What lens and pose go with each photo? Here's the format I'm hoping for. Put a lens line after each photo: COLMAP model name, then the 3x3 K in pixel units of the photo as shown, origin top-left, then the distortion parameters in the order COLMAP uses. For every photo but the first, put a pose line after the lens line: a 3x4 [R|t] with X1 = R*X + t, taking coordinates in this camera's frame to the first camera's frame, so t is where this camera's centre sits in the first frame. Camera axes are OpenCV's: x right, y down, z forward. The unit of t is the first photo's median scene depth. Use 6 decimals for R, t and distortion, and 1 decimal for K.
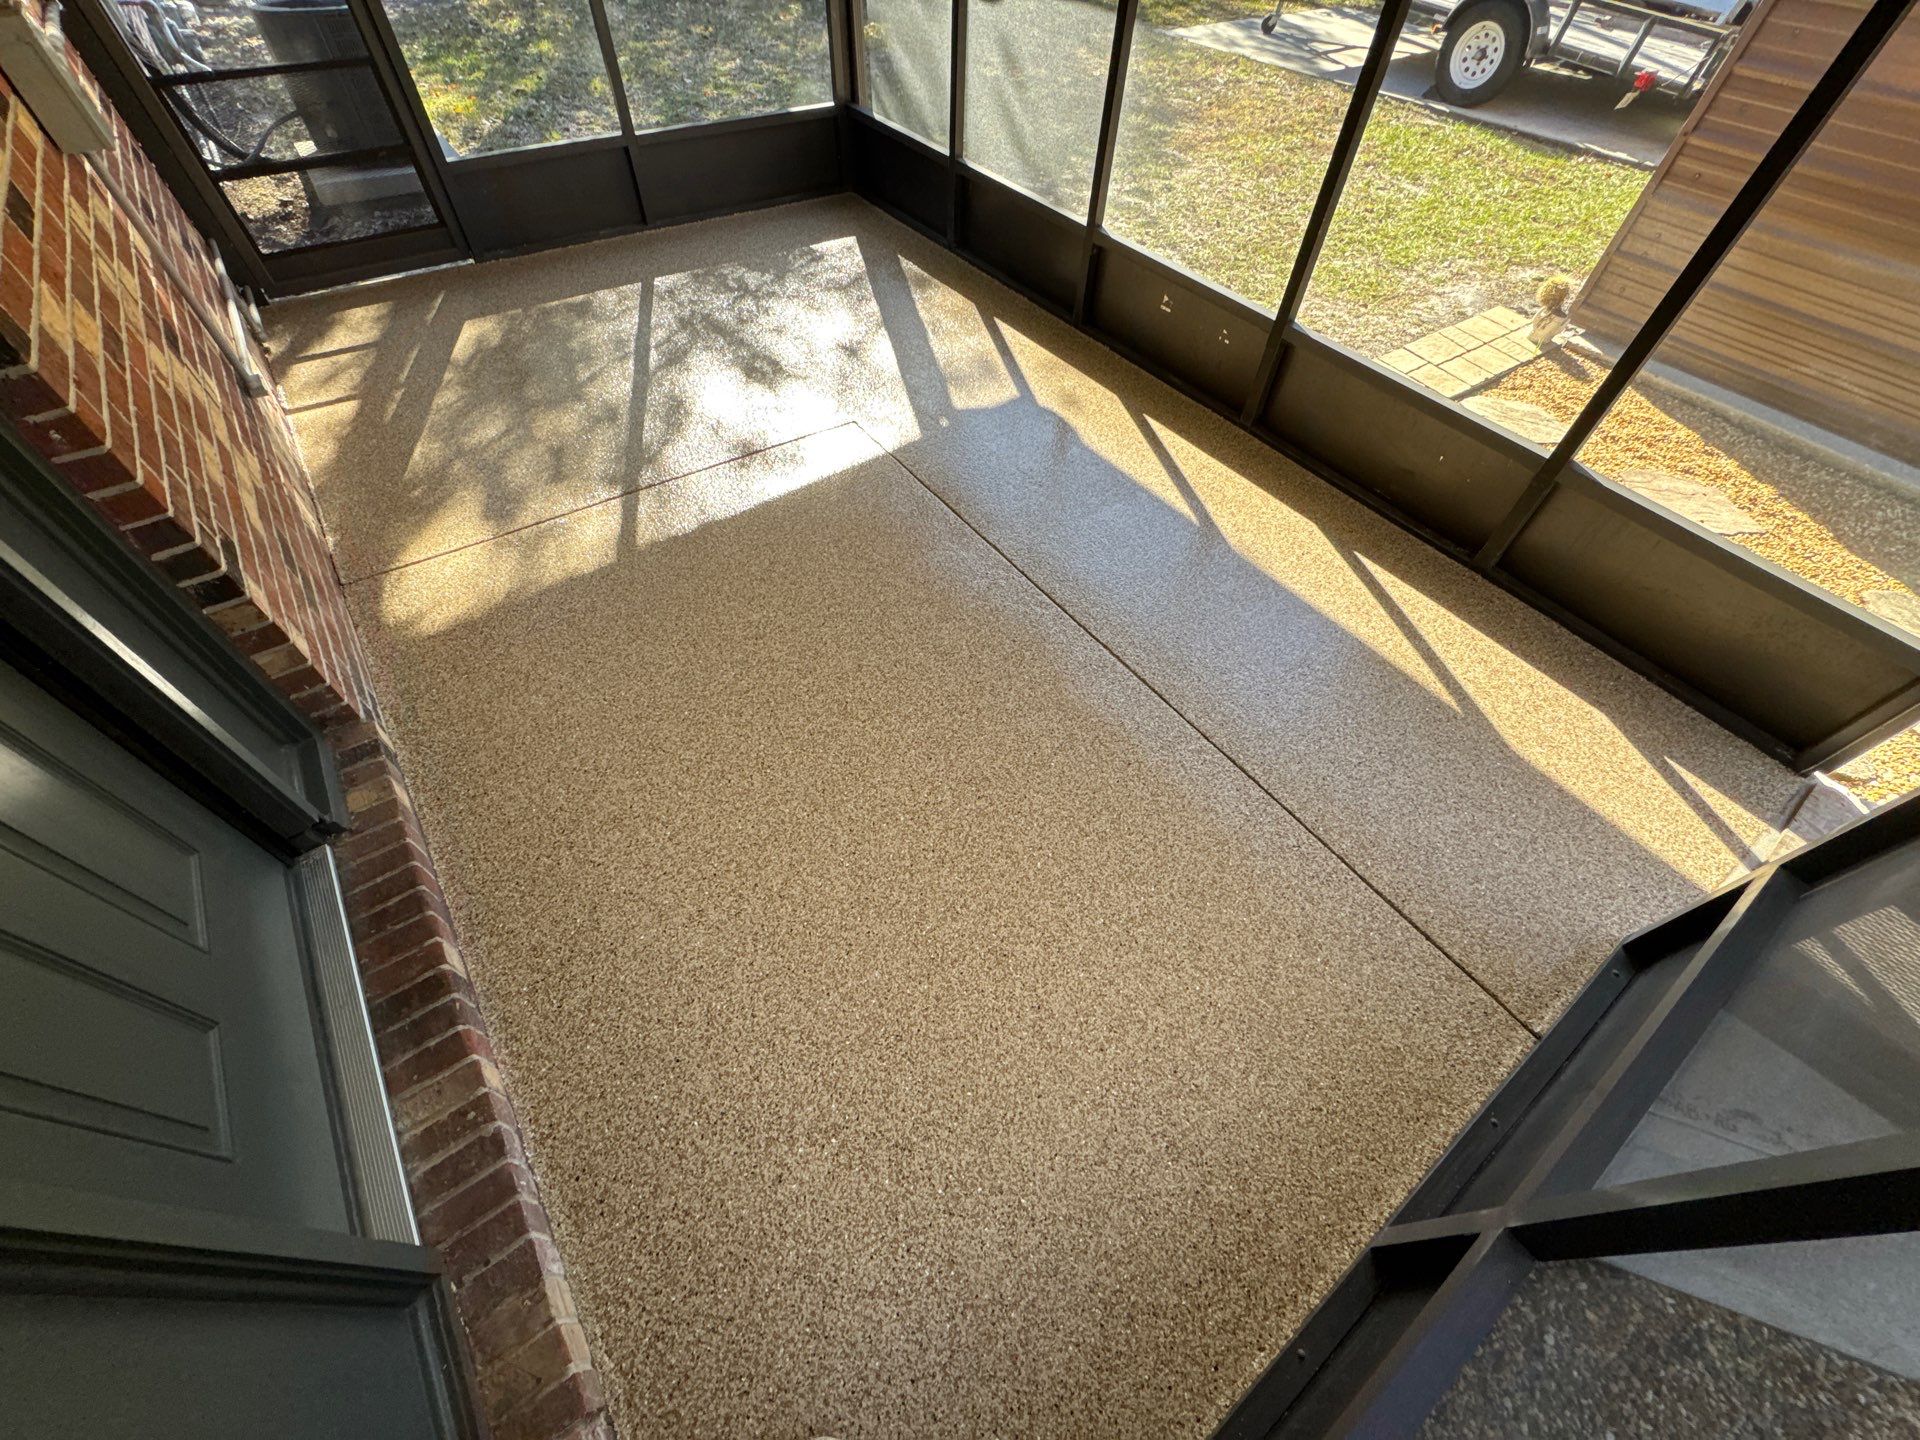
lens RADIAL K [[722.8, 0, 929.6], [0, 722.8, 720.2], [0, 0, 1]] dist [-0.000124, 0.000140]
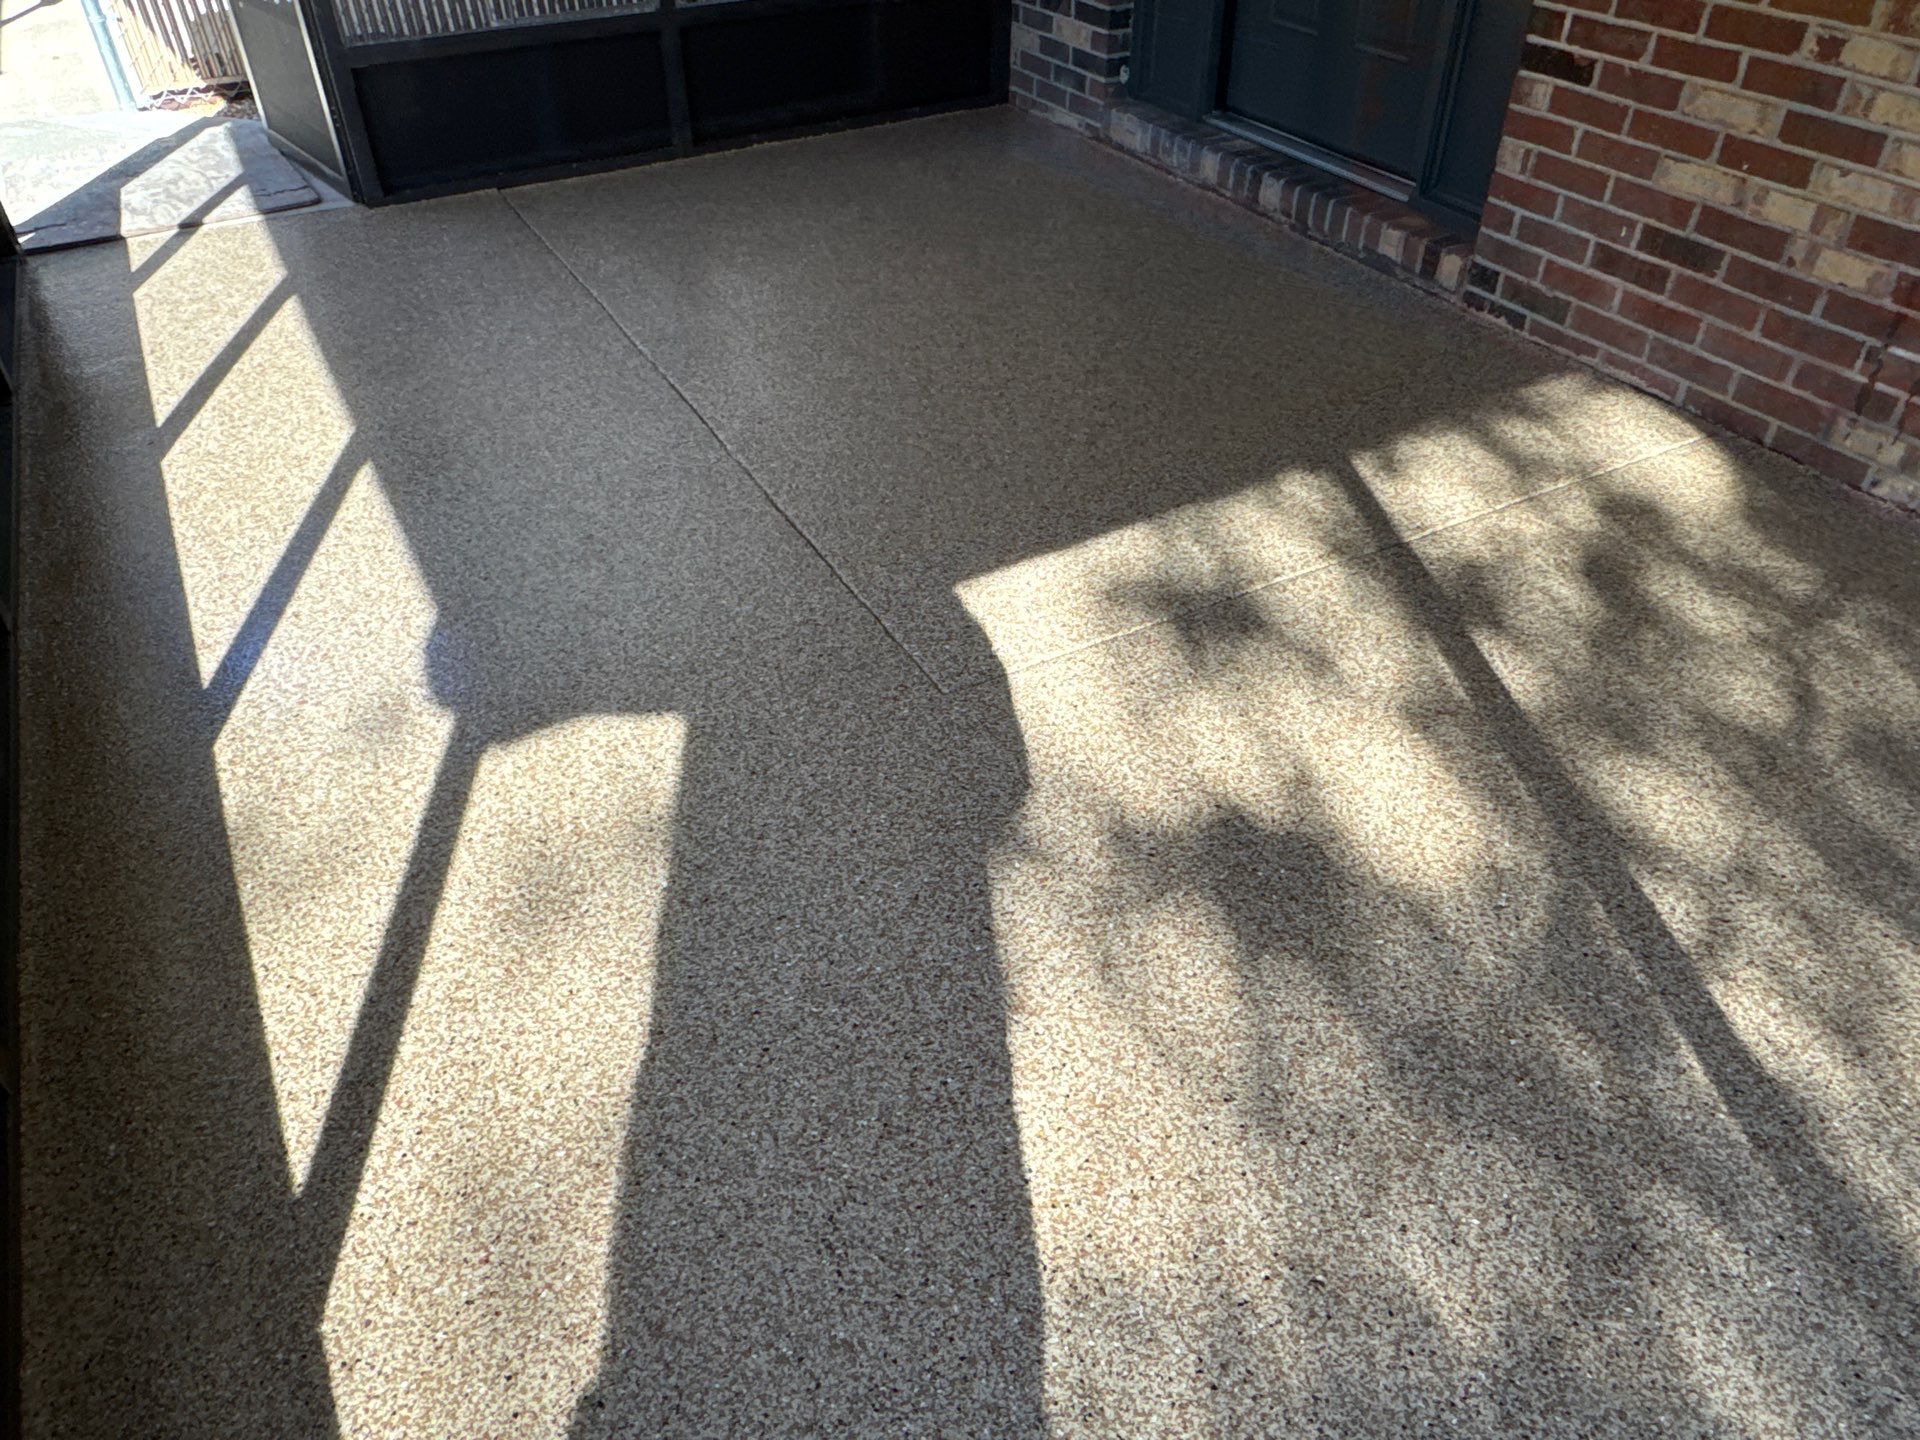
lens RADIAL K [[1347.8, 0, 953.5], [0, 1347.8, 722.3], [0, 0, 1]] dist [-0.006521, 0.006024]
pose [[-0.993768, -0.086641, 0.070130, -0.148623], [0.073413, -0.035308, 0.996676, -1.115617], [-0.083877, 0.995614, 0.041449, 0.968921]]
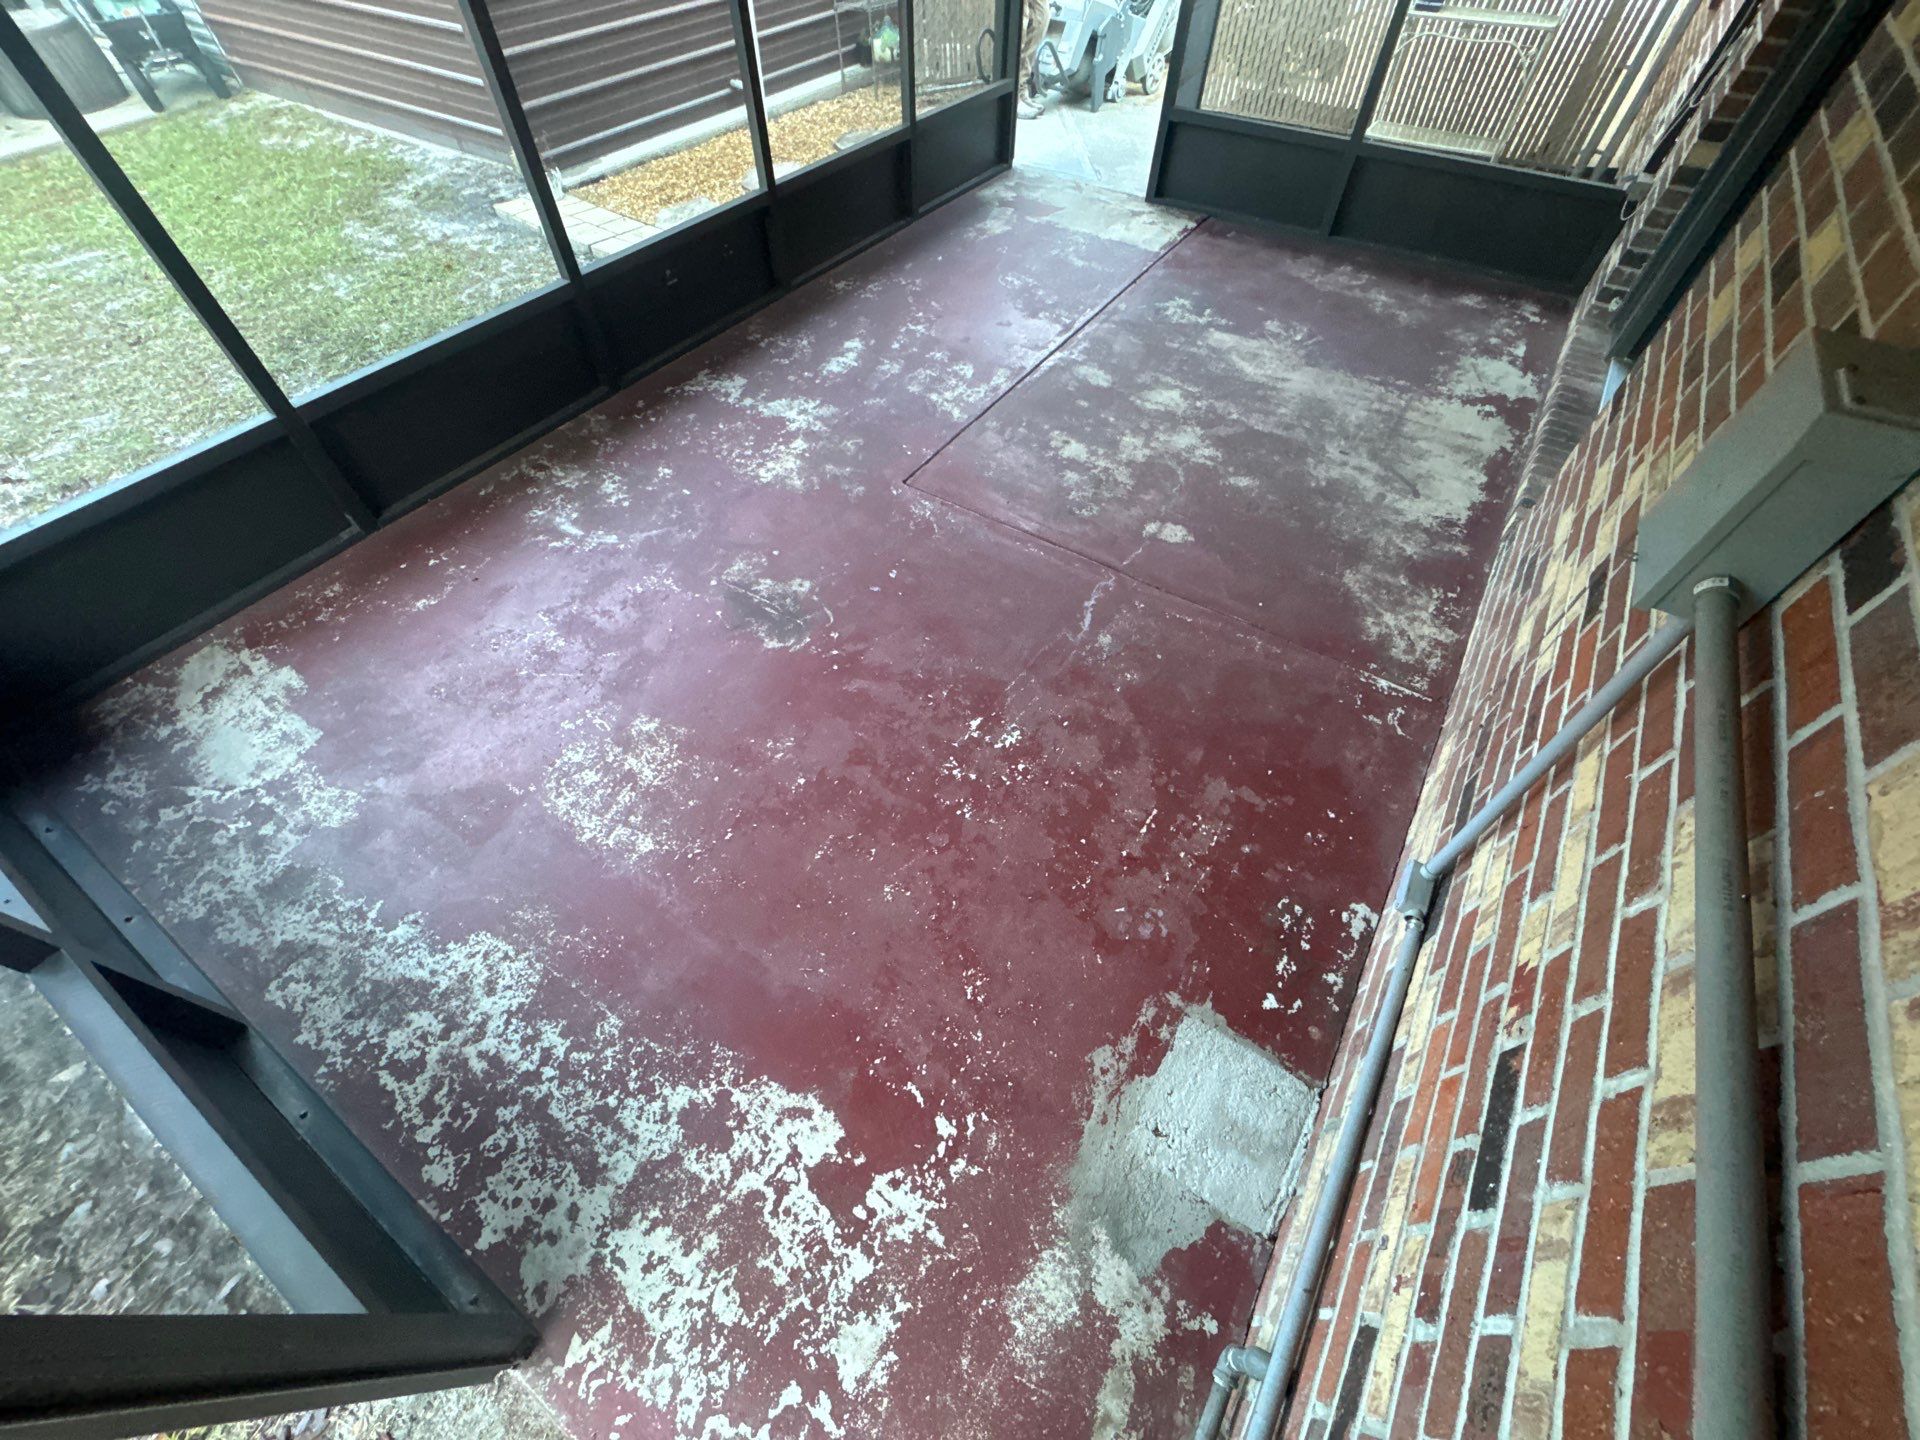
lens RADIAL K [[762.6, 0, 959.7], [0, 762.6, 716.7], [0, 0, 1]] dist [-0.002343, 0.000179]
pose [[-0.379237, -0.752384, 0.538608, -0.804688], [0.730138, 0.114244, 0.673682, -0.929763], [-0.568400, 0.648743, 0.506018, 0.672736]]
